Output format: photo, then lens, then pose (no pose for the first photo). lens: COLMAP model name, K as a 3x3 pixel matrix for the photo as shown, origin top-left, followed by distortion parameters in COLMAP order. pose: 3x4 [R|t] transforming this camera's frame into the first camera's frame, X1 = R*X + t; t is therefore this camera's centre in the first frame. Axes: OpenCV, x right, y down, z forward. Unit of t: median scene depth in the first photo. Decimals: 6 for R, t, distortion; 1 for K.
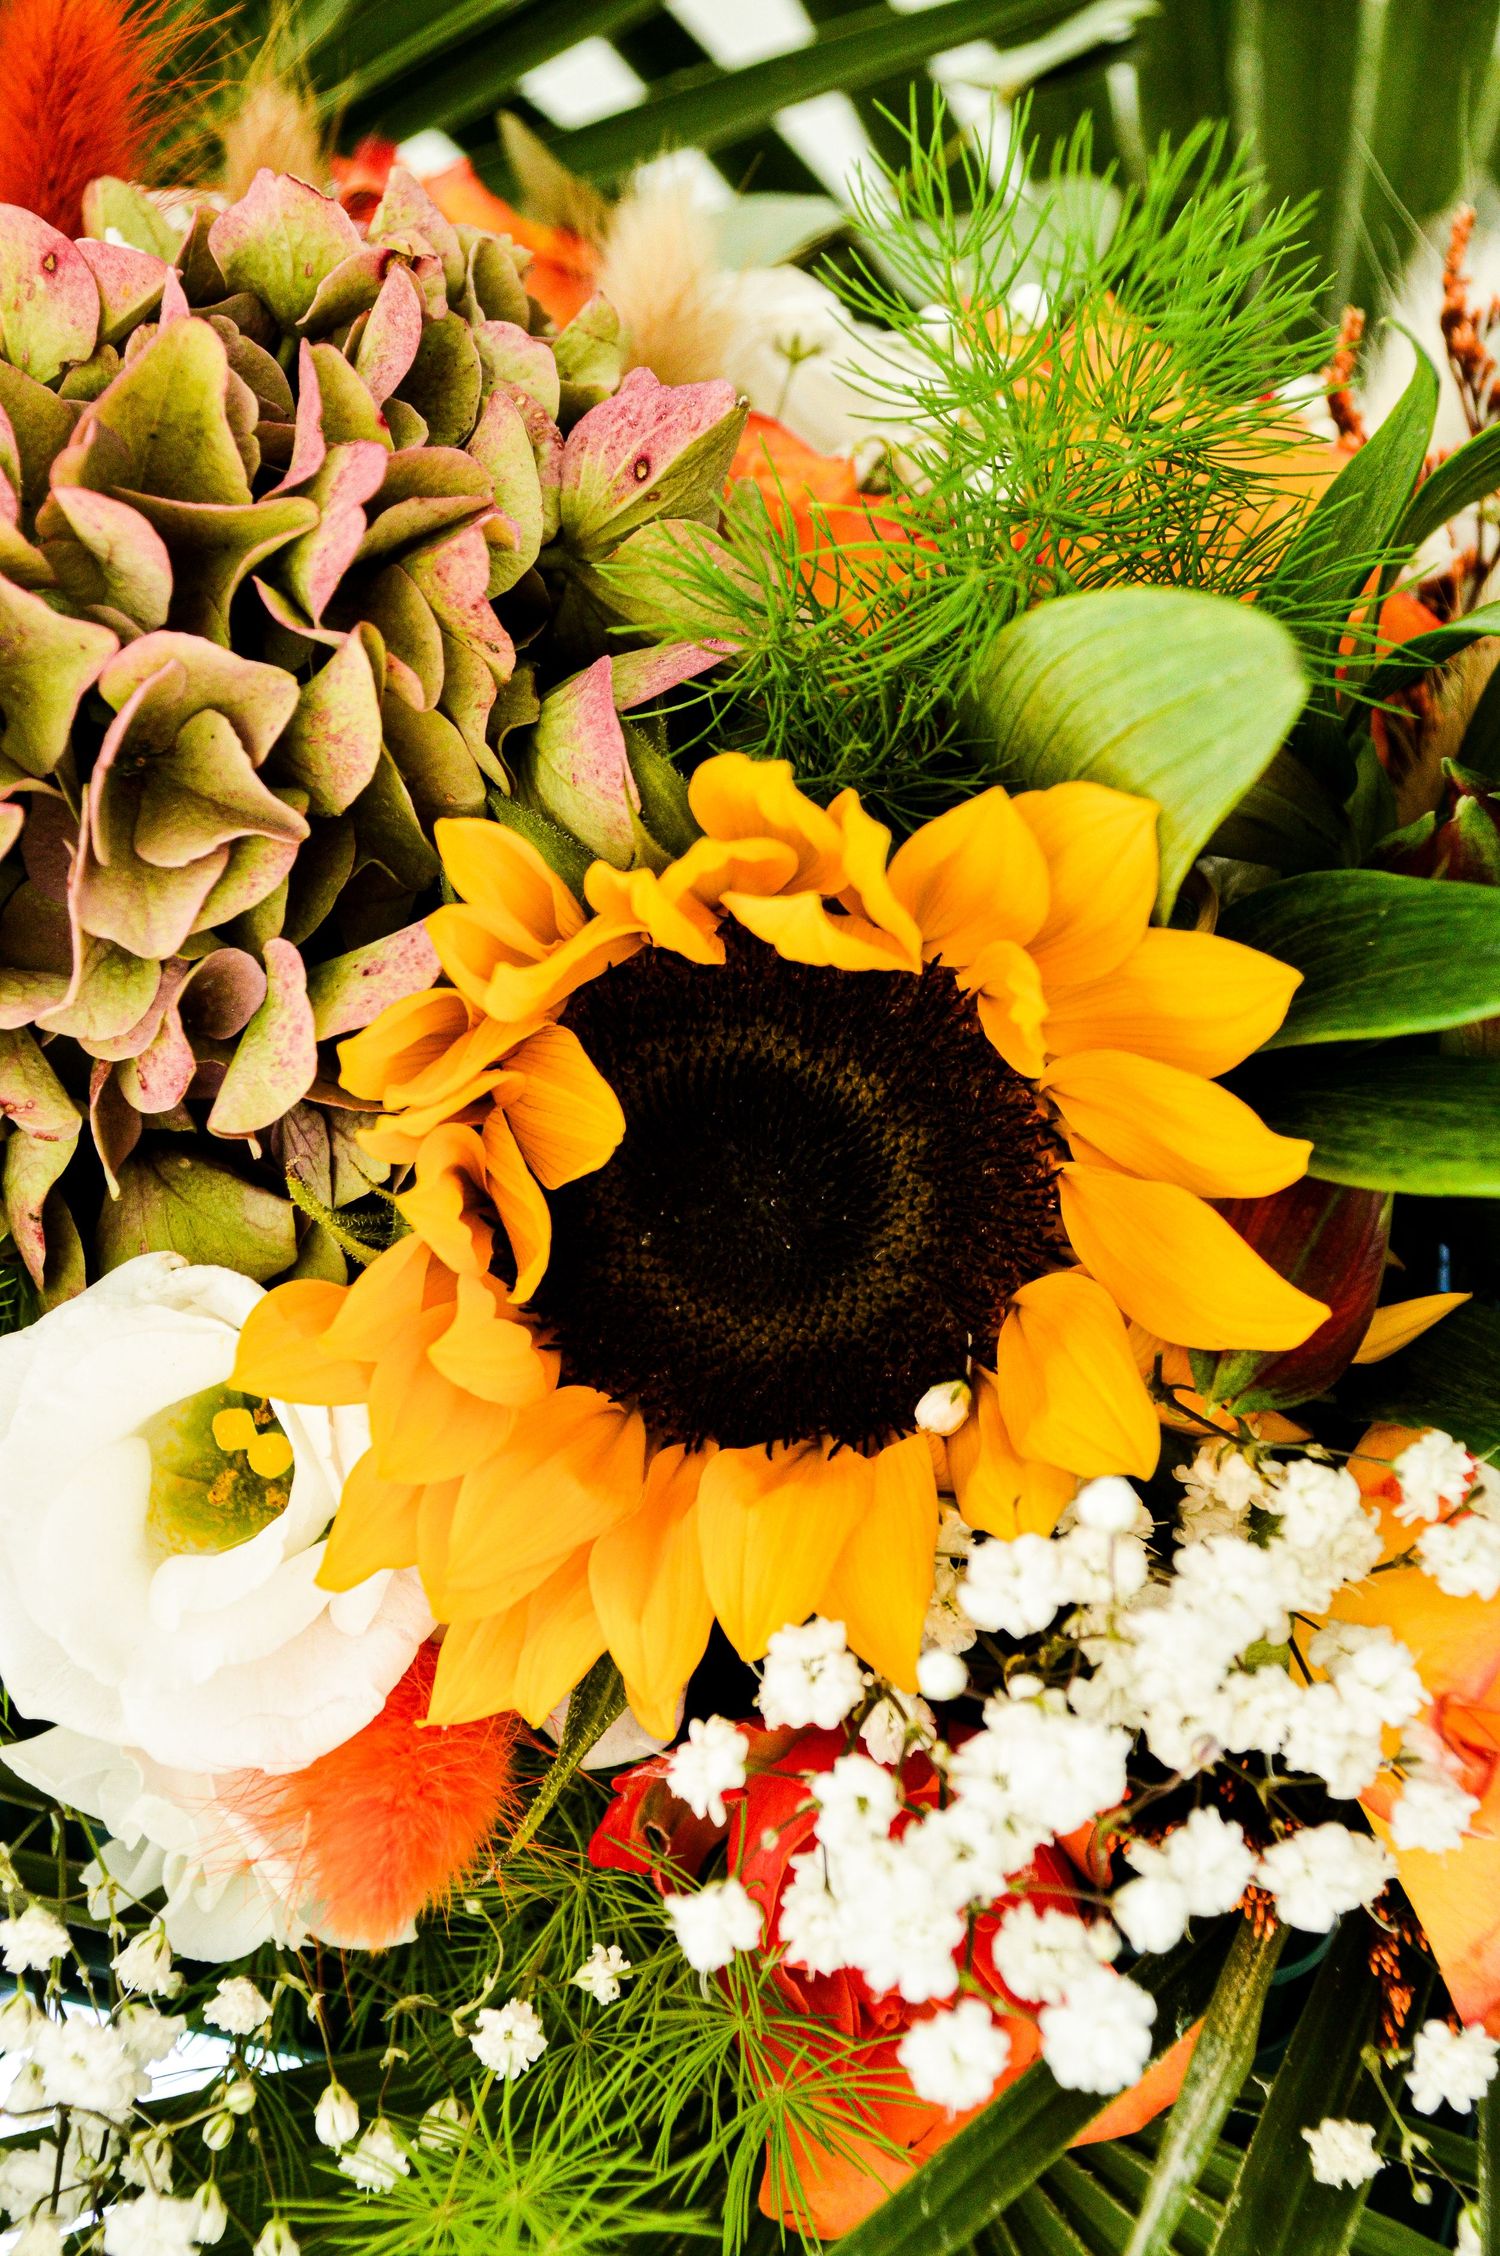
lens RADIAL K [[6042.4, 0, 745.5], [0, 6042.4, 1137.9], [0, 0, 1]] dist [0.104596, 0.000000]
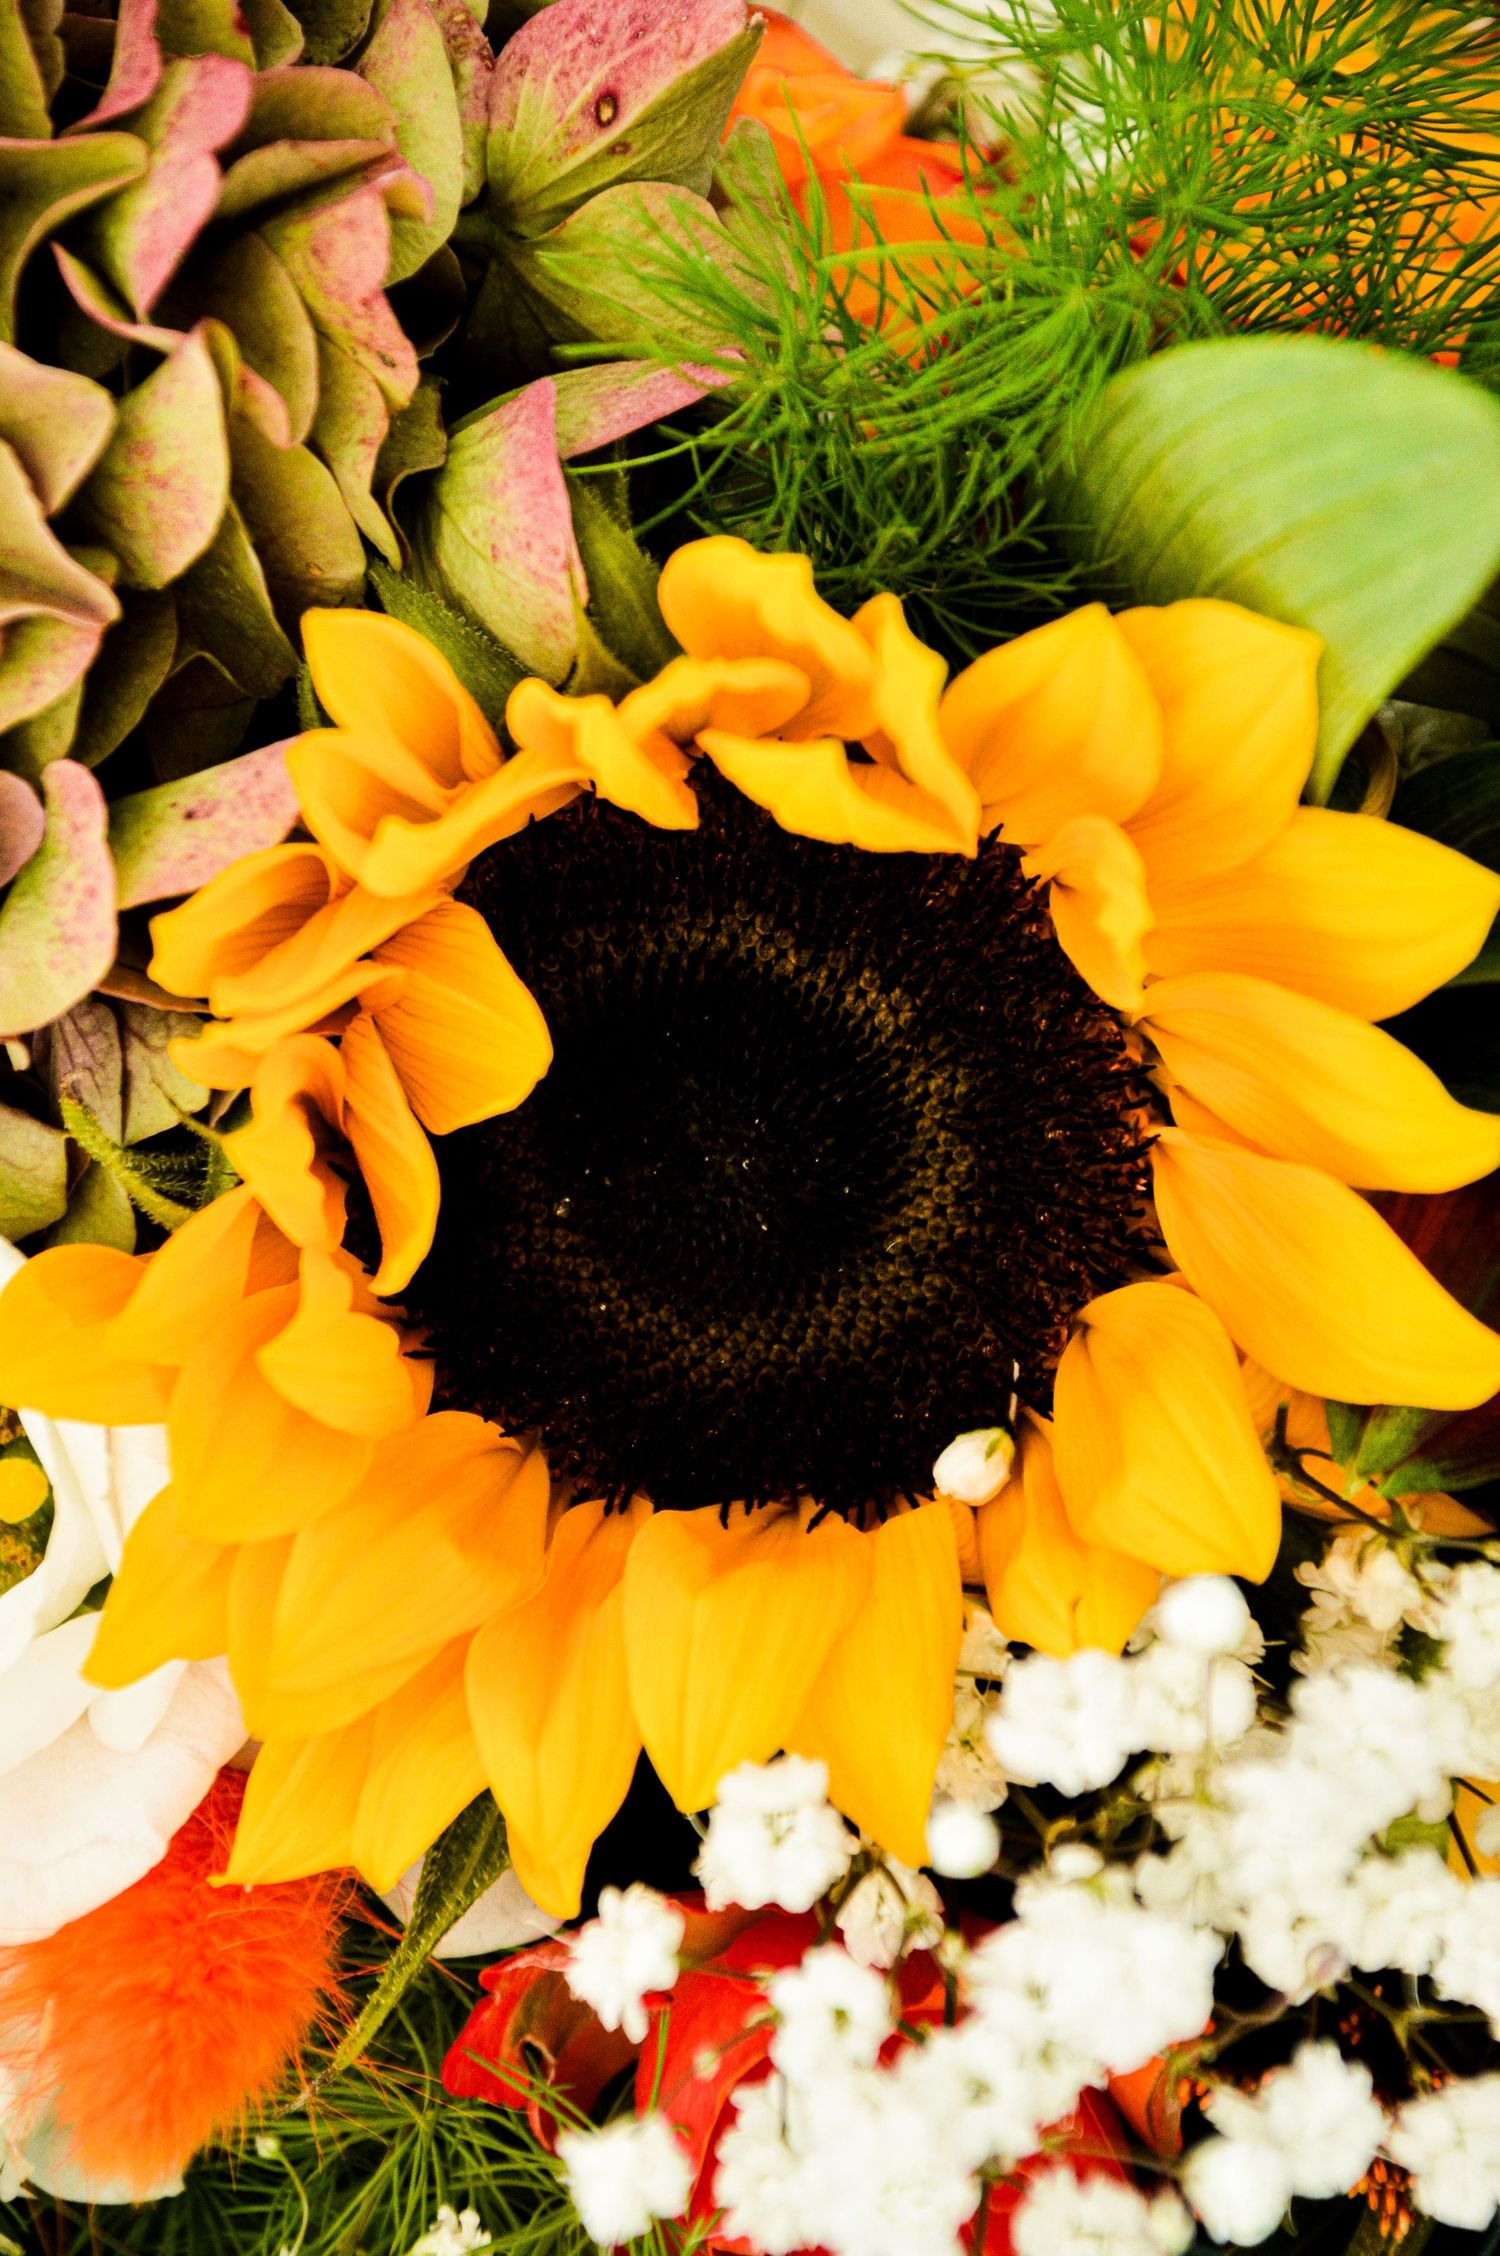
lens RADIAL K [[11737.6, 0, 751.5], [0, 11737.6, 1124.0], [0, 0, 1]] dist [0.636817, 0.000000]
pose [[0.998589, 0.045812, 0.026856, -0.032240], [-0.046398, 0.998689, 0.021614, -0.023930], [-0.025831, -0.022829, 0.999406, -0.373424]]
